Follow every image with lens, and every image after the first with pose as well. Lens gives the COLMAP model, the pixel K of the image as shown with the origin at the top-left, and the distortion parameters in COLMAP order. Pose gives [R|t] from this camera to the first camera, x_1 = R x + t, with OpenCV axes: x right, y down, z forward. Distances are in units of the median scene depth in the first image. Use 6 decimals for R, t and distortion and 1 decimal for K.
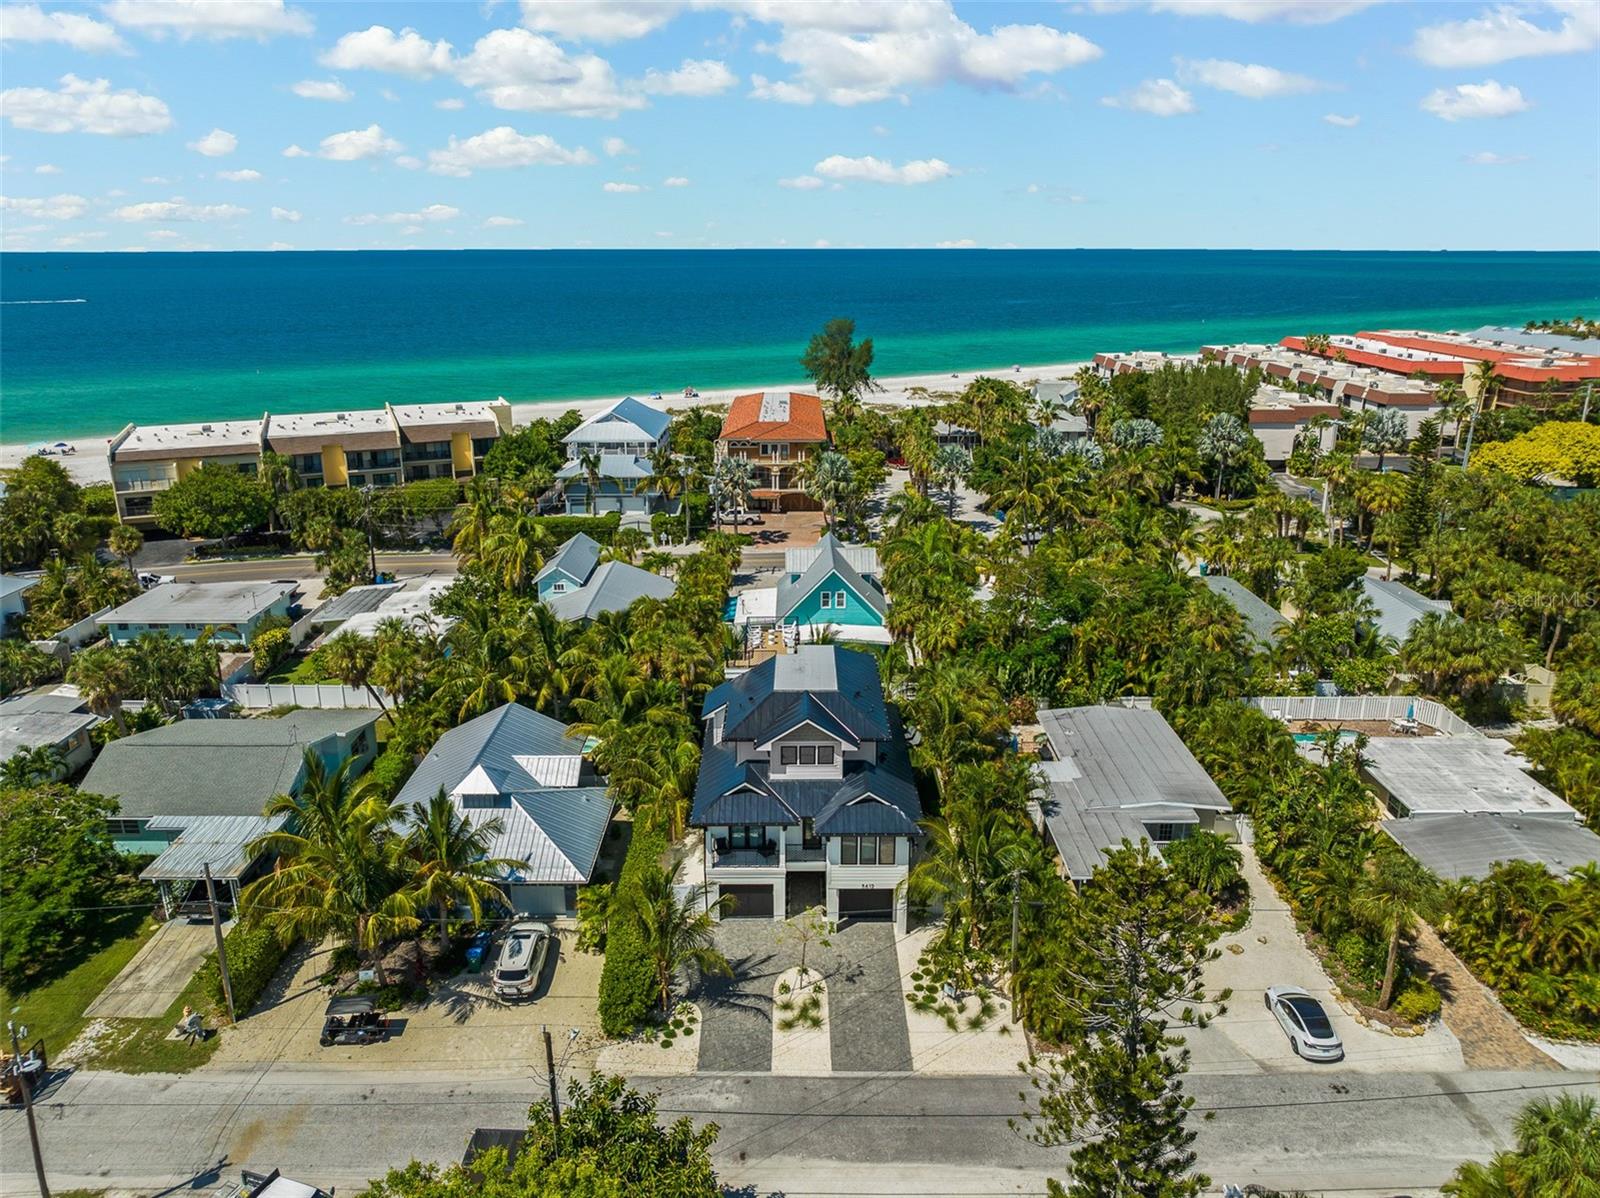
lens RADIAL K [[1130.9, 0, 800.0], [0, 1130.9, 599.0], [0, 0, 1]] dist [-0.003389, -0.005296]
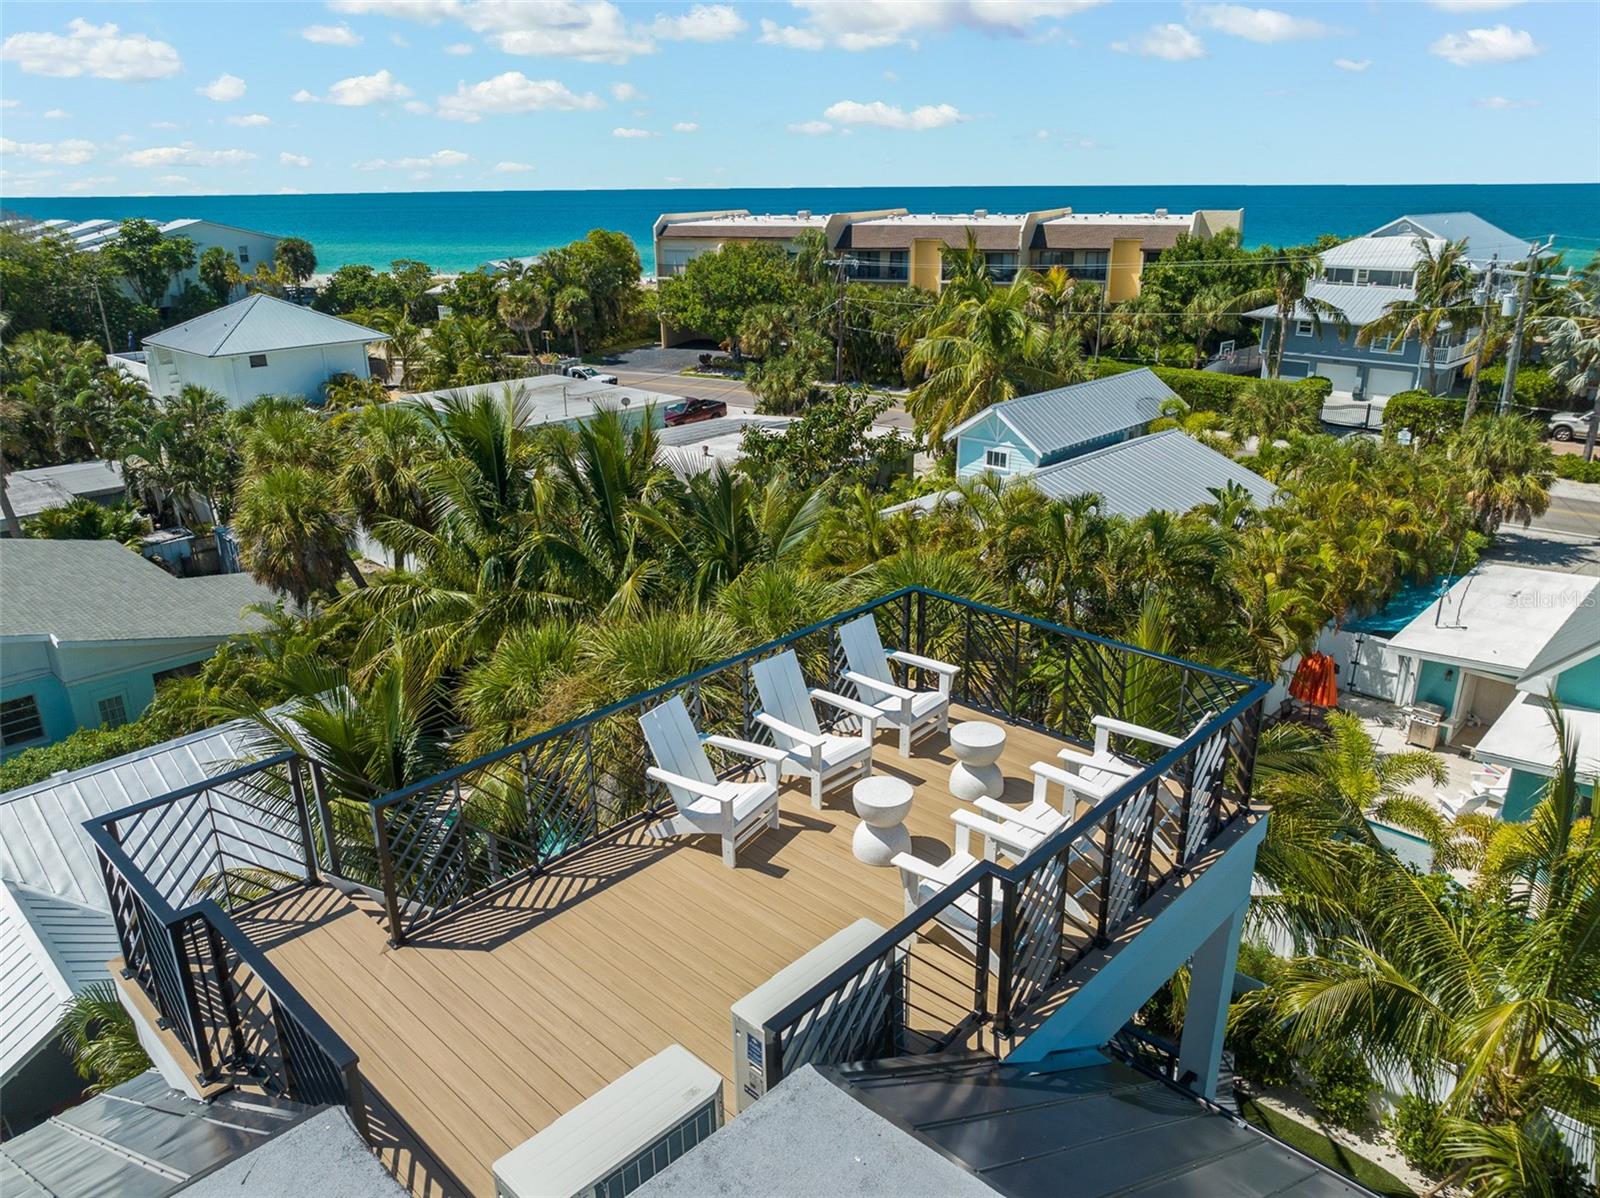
lens RADIAL K [[1126.9, 0, 800.0], [0, 1126.9, 599.0], [0, 0, 1]] dist [-0.010519, 0.002884]
pose [[0.718476, 0.234865, -0.654698, 0.047168], [-0.200635, 0.971236, 0.128240, 0.002253], [0.665986, 0.039218, 0.744933, 1.073411]]
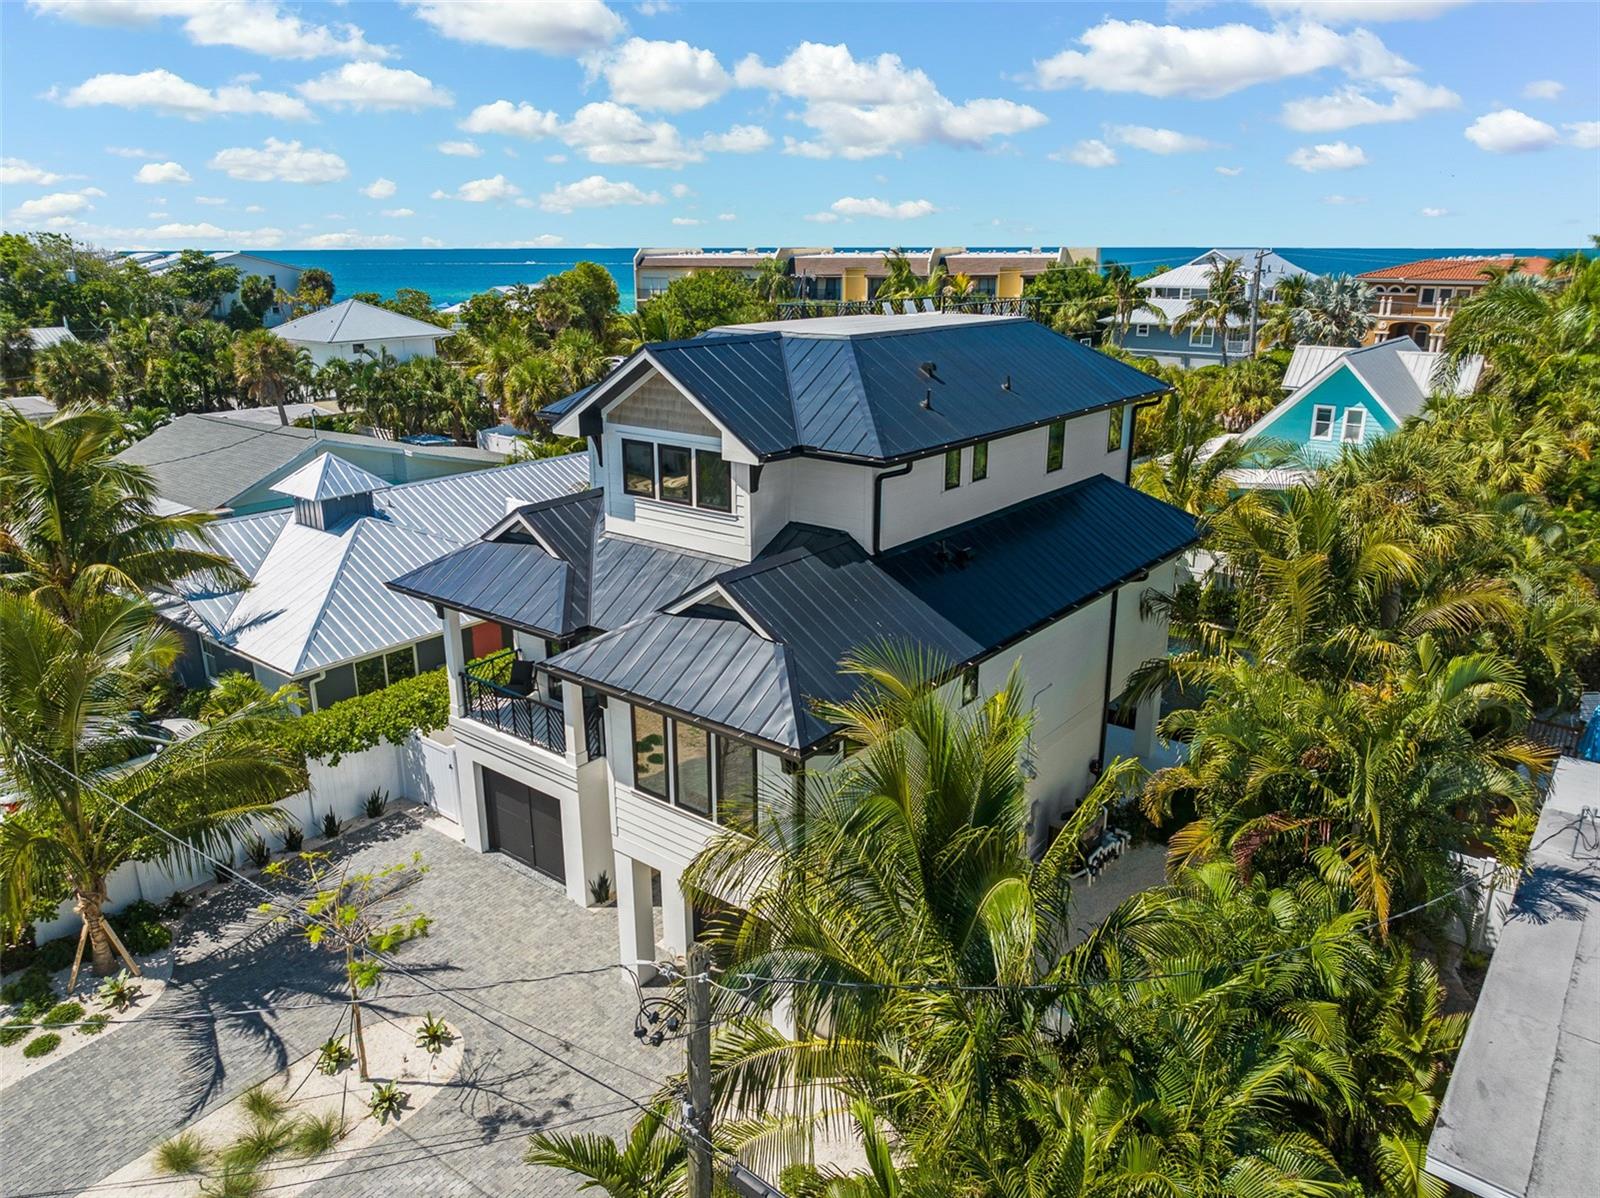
lens RADIAL K [[1126.9, 0, 800.0], [0, 1126.9, 599.0], [0, 0, 1]] dist [-0.010519, 0.002884]
pose [[0.777410, 0.186914, -0.600580, 0.254731], [-0.187275, 0.980306, 0.062678, 0.145812], [0.600468, 0.063747, 0.797104, 0.737080]]
